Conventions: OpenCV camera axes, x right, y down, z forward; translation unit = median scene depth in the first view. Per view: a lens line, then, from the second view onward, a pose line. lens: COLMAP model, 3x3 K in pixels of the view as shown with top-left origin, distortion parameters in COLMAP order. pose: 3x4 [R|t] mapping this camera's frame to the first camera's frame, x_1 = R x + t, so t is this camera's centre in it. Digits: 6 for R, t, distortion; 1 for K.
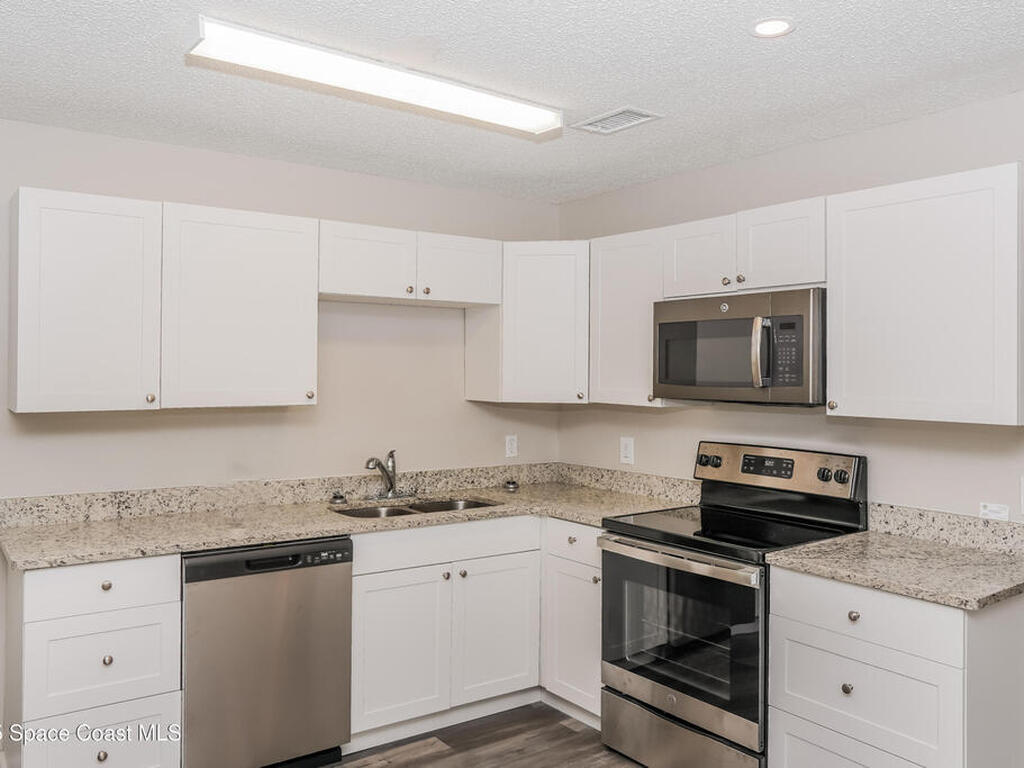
lens RADIAL K [[829.8, 0, 510.3], [0, 829.8, 380.9], [0, 0, 1]] dist [-0.009105, 0.001655]
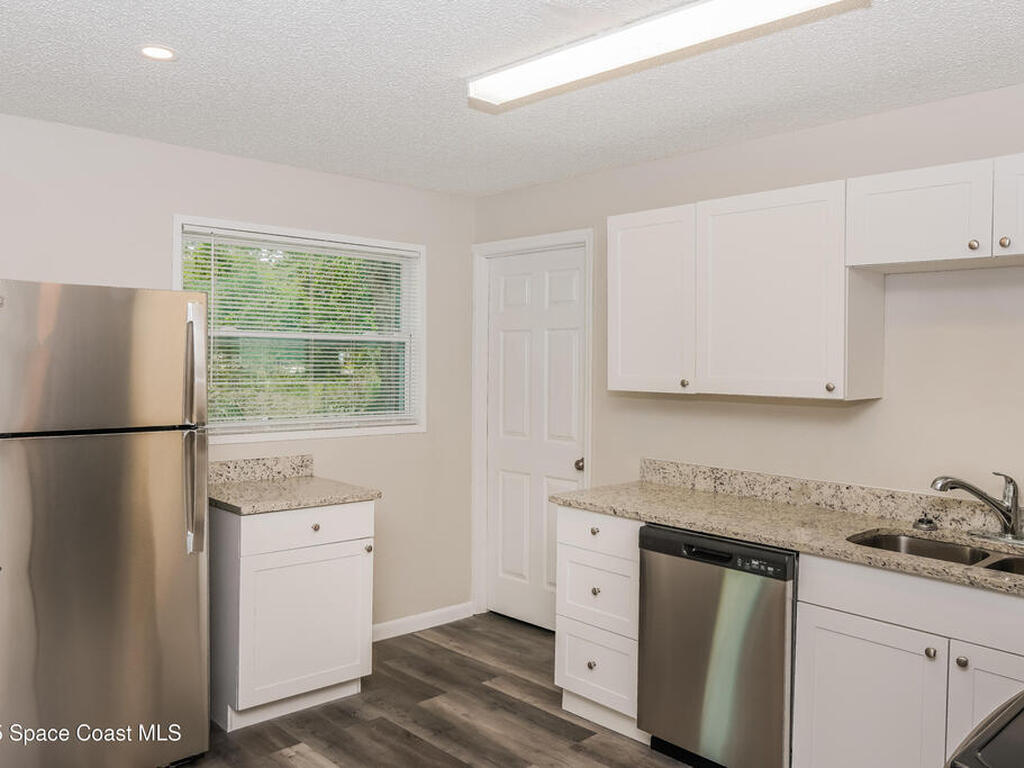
lens RADIAL K [[829.8, 0, 510.3], [0, 829.8, 380.9], [0, 0, 1]] dist [-0.009105, 0.001655]
pose [[0.117622, 0.023382, -0.992783, 0.601640], [-0.019934, 0.999577, 0.021180, -0.001524], [0.992858, 0.017298, 0.118039, 0.595299]]
